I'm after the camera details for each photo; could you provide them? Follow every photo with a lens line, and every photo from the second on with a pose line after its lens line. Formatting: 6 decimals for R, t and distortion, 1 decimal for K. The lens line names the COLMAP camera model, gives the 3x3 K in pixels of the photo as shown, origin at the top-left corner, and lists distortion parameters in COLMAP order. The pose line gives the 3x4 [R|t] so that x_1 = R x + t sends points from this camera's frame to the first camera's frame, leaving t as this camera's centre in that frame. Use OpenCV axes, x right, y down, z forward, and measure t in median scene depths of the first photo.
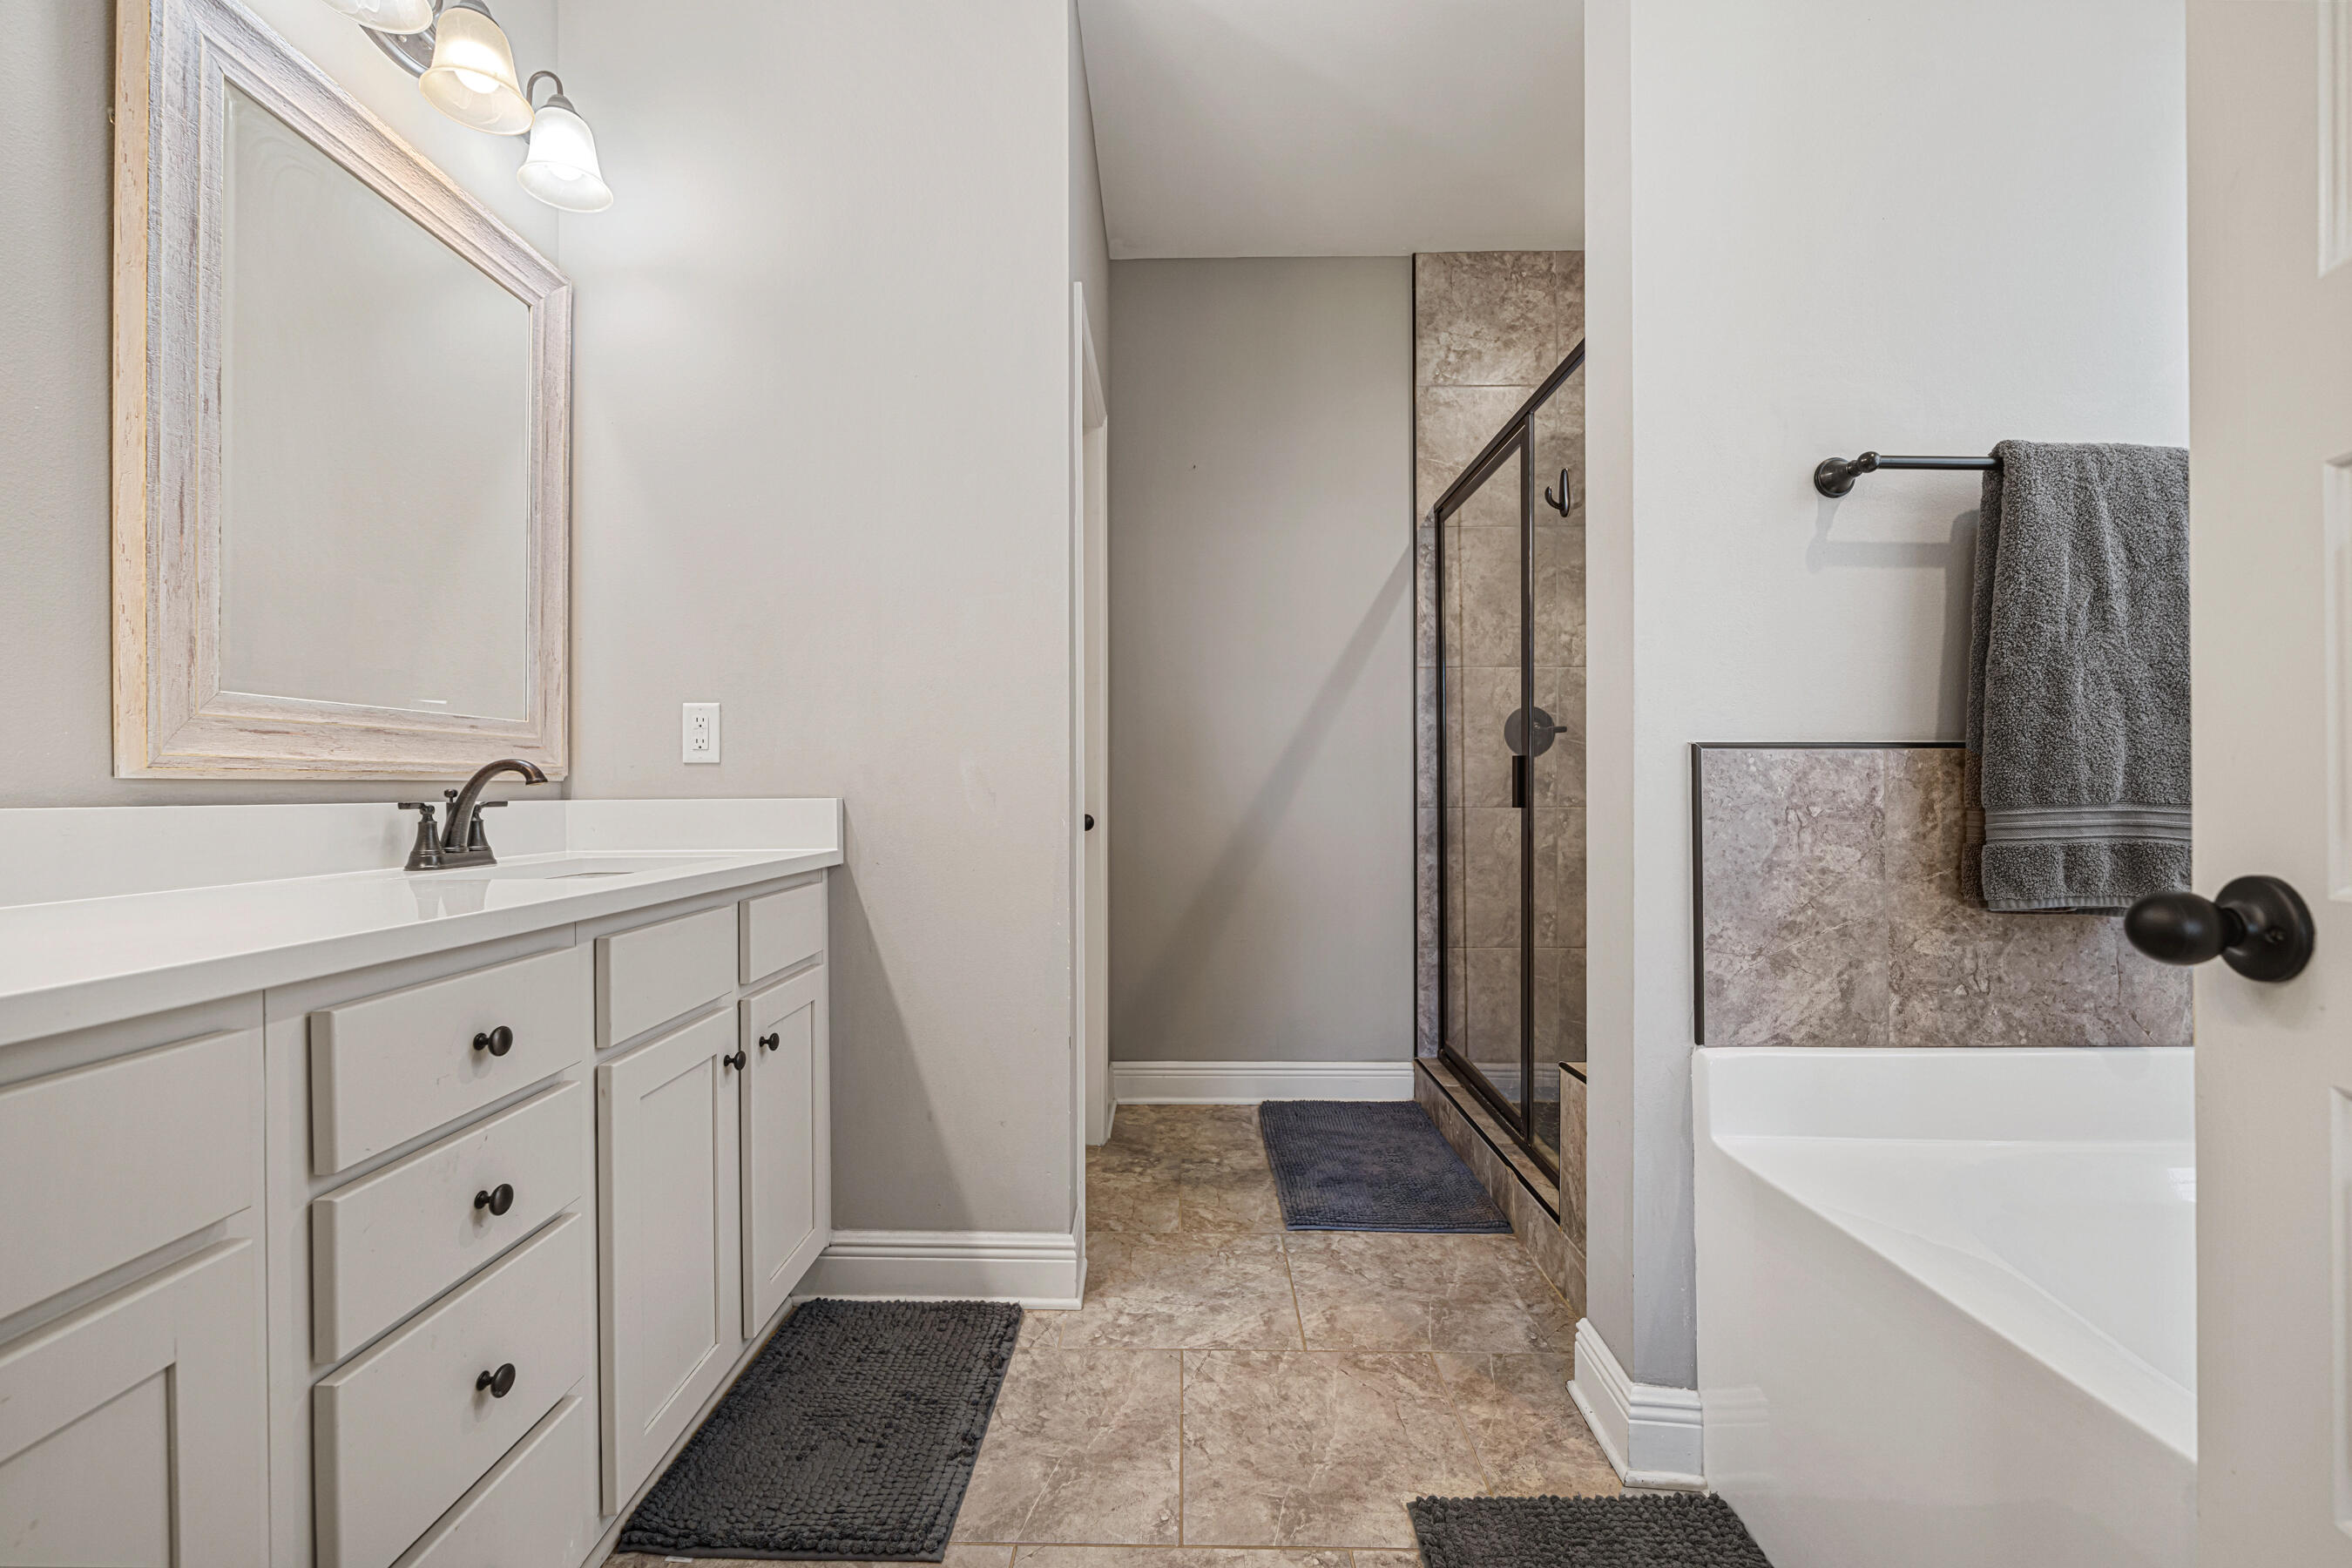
lens RADIAL K [[954.9, 0, 1170.8], [0, 954.9, 790.3], [0, 0, 1]] dist [-0.000594, -0.000218]
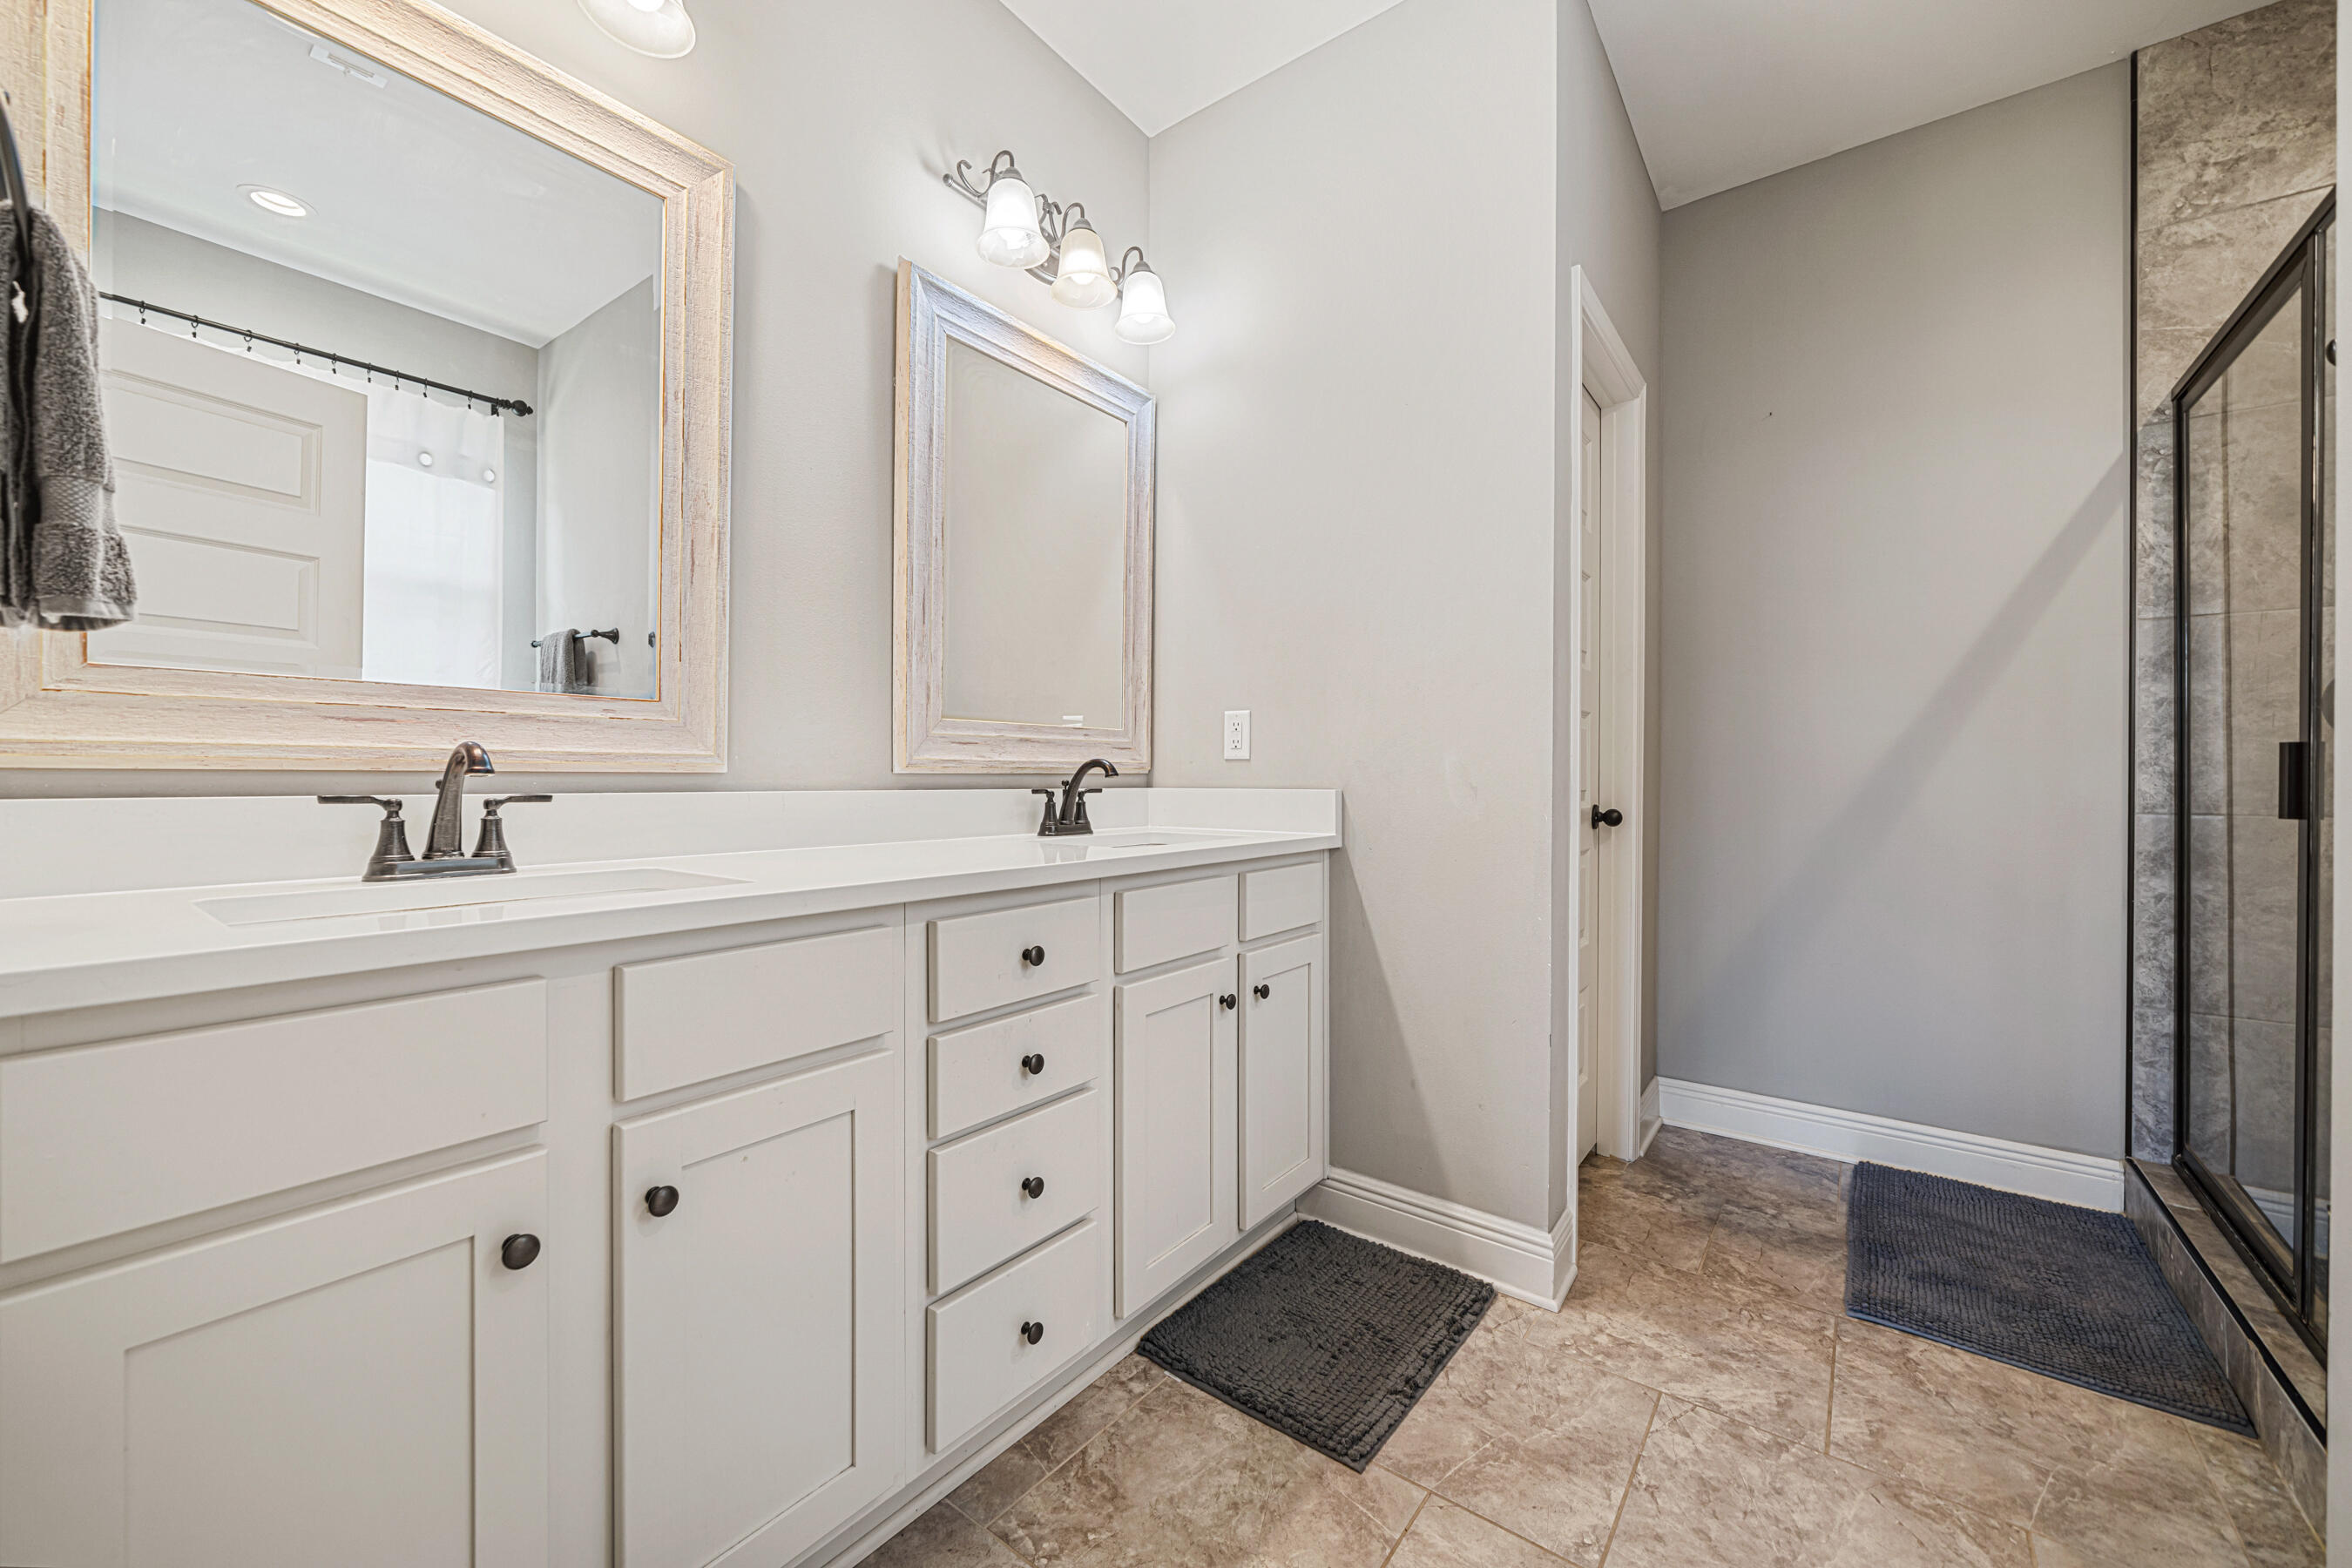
lens RADIAL K [[914.7, 0, 1158.6], [0, 914.7, 775.2], [0, 0, 1]] dist [-0.001889, 0.000309]
pose [[0.795793, 0.007506, -0.605522, 0.151133], [-0.008383, 0.999964, 0.001377, -0.009338], [0.605511, 0.003980, 0.795827, -0.002943]]
